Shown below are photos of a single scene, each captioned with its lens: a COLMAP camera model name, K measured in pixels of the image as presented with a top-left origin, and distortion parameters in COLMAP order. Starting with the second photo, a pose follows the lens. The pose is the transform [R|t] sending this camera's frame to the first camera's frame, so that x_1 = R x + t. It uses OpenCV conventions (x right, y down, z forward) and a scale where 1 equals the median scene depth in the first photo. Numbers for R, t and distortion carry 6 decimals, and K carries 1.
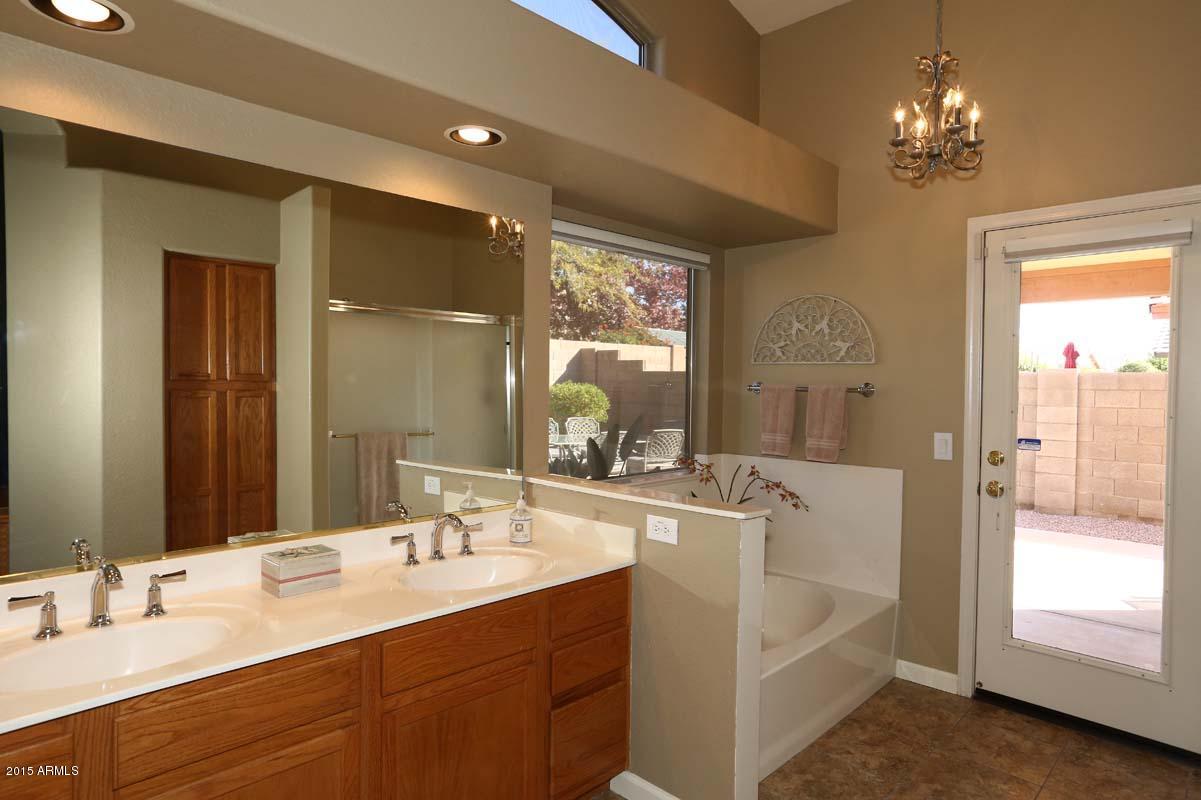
lens RADIAL K [[684.0, 0, 604.9], [0, 684.0, 412.2], [0, 0, 1]] dist [-0.078176, 0.111032]
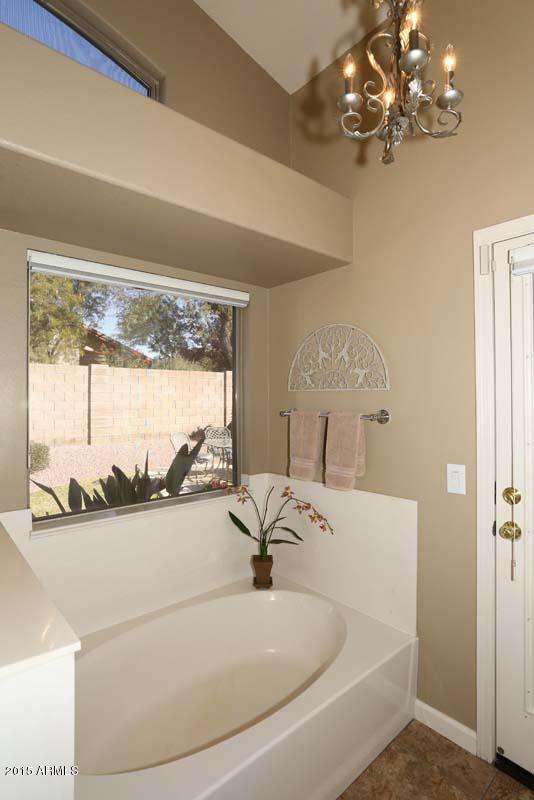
lens RADIAL K [[420.2, 0, 267.1], [0, 420.2, 405.3], [0, 0, 1]] dist [-0.049190, 0.031778]
pose [[0.996896, -0.013583, -0.077550, 0.247432], [0.011139, 0.999430, -0.031861, -0.029410], [0.077939, 0.030898, 0.996479, 0.351785]]
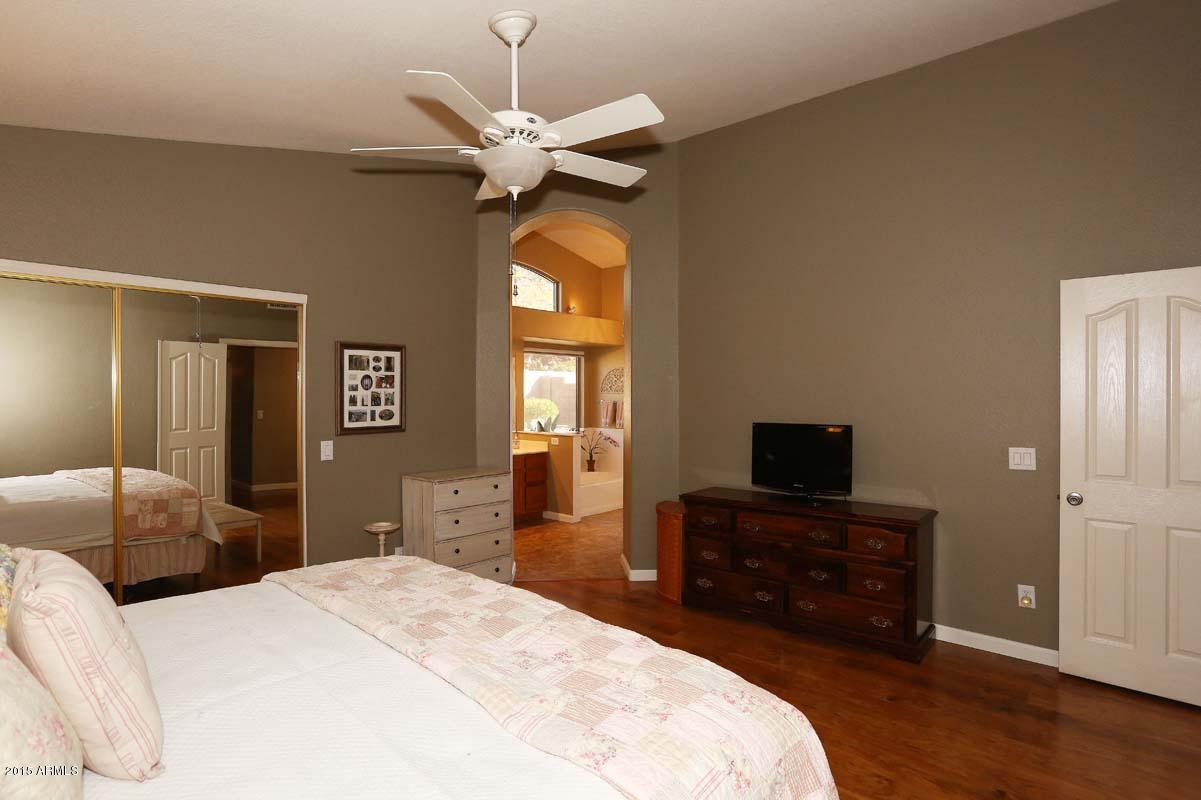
lens RADIAL K [[600.1, 0, 600.5], [0, 600.1, 400.0], [0, 0, 1]] dist [-0.031426, 0.000513]
pose [[0.998491, -0.008297, 0.054283, 0.094752], [0.010212, 0.999331, -0.035104, 0.040187], [-0.053956, 0.035606, 0.997908, -1.379791]]
